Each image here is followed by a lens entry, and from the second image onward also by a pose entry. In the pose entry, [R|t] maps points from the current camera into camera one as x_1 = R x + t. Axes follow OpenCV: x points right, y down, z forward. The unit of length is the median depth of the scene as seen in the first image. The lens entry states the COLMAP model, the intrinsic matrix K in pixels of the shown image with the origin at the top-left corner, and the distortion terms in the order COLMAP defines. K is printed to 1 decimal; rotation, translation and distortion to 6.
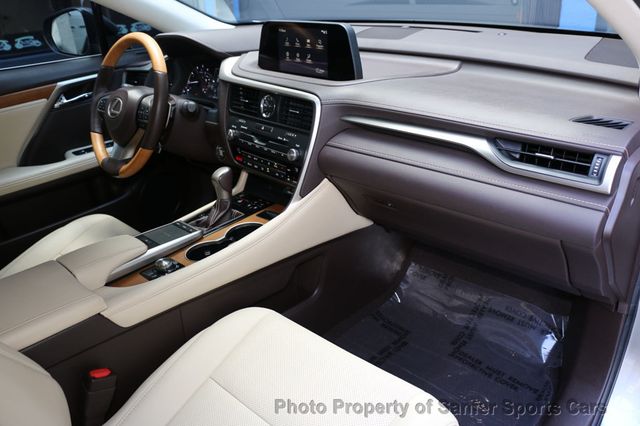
lens RADIAL K [[498.4, 0, 319.0], [0, 498.4, 213.8], [0, 0, 1]] dist [-0.105153, -0.000488]
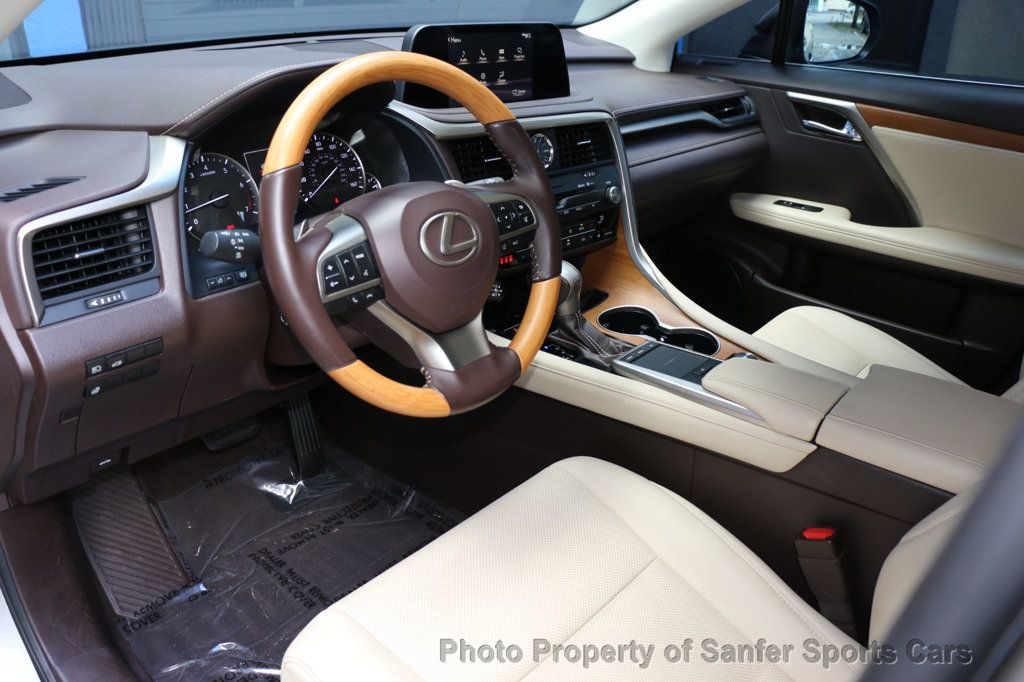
lens RADIAL K [[831.5, 0, 512.0], [0, 831.5, 341.0], [0, 0, 1]] dist [-0.109755, -0.000279]
pose [[-0.043062, -0.369817, 0.928106, -1.195281], [0.407310, 0.841762, 0.354310, -0.406528], [-0.912274, 0.393285, 0.114382, 1.006911]]
